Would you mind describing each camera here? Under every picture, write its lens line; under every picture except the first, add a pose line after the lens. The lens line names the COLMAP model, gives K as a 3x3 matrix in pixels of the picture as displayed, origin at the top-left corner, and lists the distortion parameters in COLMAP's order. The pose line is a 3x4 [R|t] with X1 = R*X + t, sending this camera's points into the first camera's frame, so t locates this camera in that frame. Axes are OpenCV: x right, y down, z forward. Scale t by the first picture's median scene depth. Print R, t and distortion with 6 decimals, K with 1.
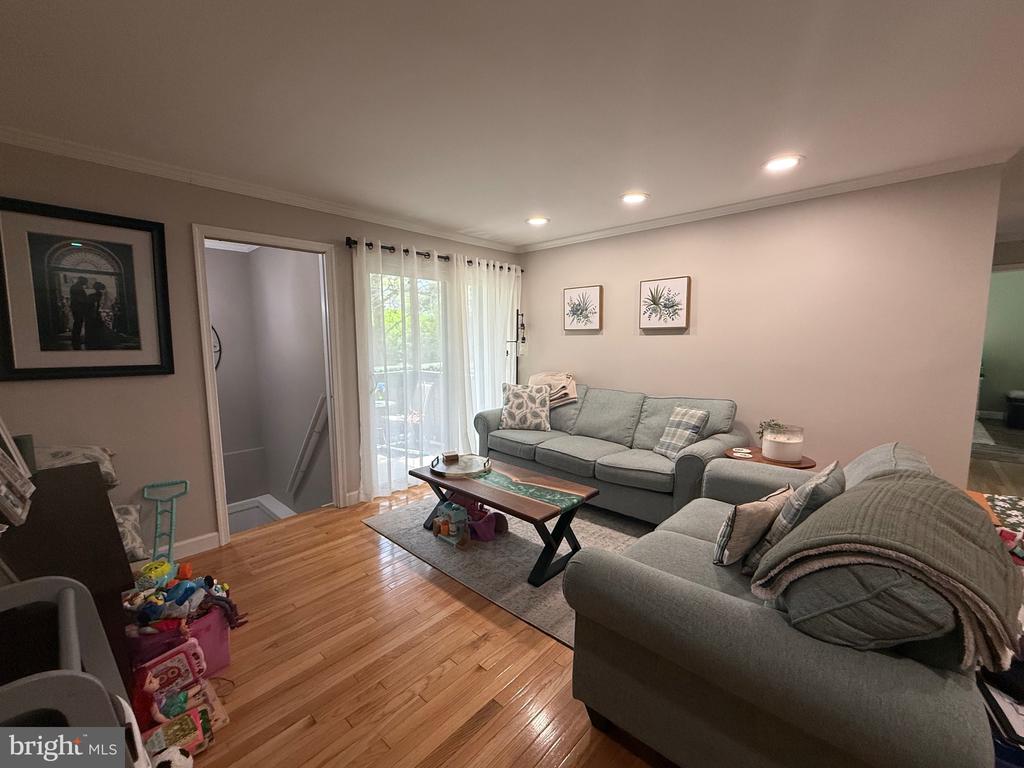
lens RADIAL K [[406.3, 0, 507.0], [0, 406.3, 379.0], [0, 0, 1]] dist [-0.000755, 0.000021]
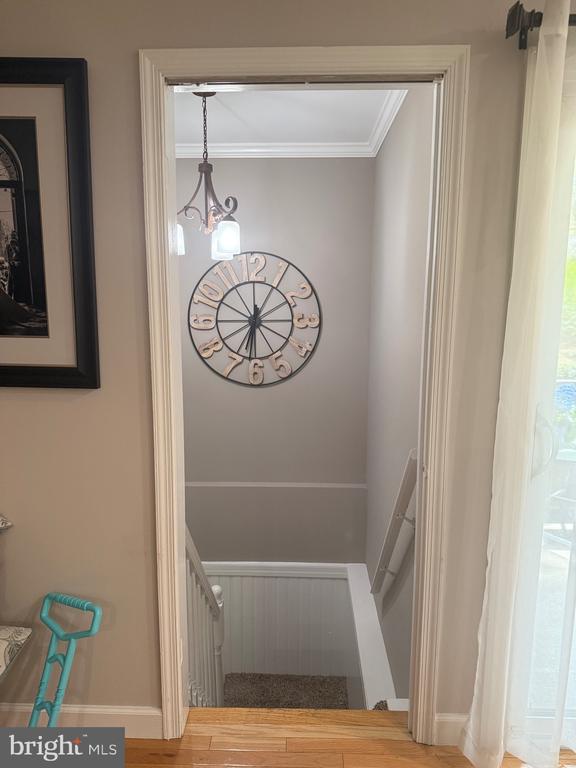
lens RADIAL K [[541.7, 0, 290.4], [0, 541.7, 386.5], [0, 0, 1]] dist [-0.001105, -0.004093]
pose [[0.656995, 0.136275, -0.741476, -0.195116], [-0.094912, 0.990653, 0.097973, -0.101152], [0.747897, 0.006008, 0.663788, 0.757855]]
